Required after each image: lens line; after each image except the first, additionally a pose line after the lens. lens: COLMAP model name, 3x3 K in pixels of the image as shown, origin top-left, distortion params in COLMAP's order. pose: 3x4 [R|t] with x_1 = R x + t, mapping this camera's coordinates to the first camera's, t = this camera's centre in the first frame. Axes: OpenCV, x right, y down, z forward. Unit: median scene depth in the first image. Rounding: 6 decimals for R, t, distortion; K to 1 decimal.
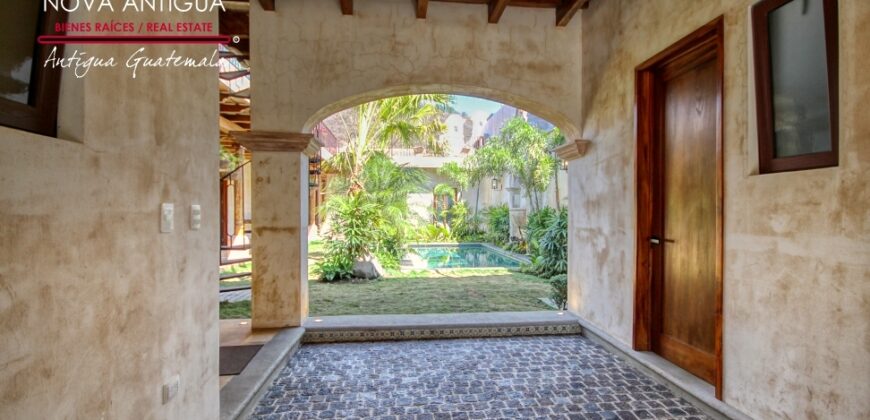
lens RADIAL K [[401.0, 0, 439.3], [0, 401.0, 215.1], [0, 0, 1]] dist [0.000456, -0.000878]
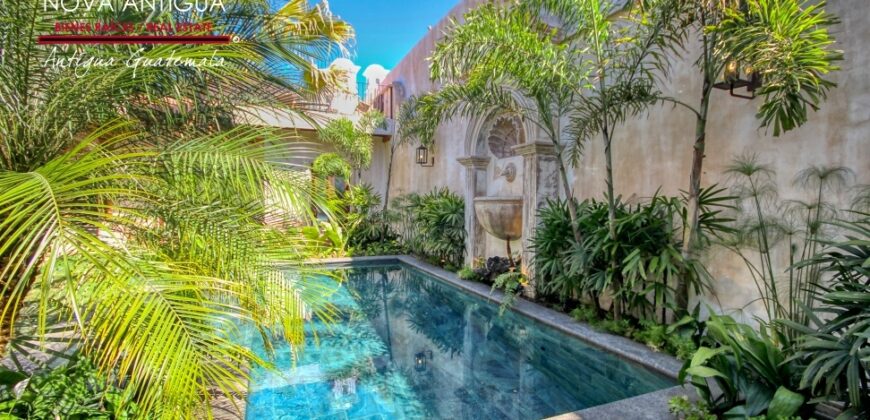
lens RADIAL K [[401.0, 0, 439.3], [0, 401.0, 215.1], [0, 0, 1]] dist [0.000456, -0.000878]
pose [[0.953945, 0.000498, 0.299981, -0.012738], [-0.008404, 0.999650, 0.025066, -0.005448], [-0.299864, -0.026433, 0.953616, 0.408395]]
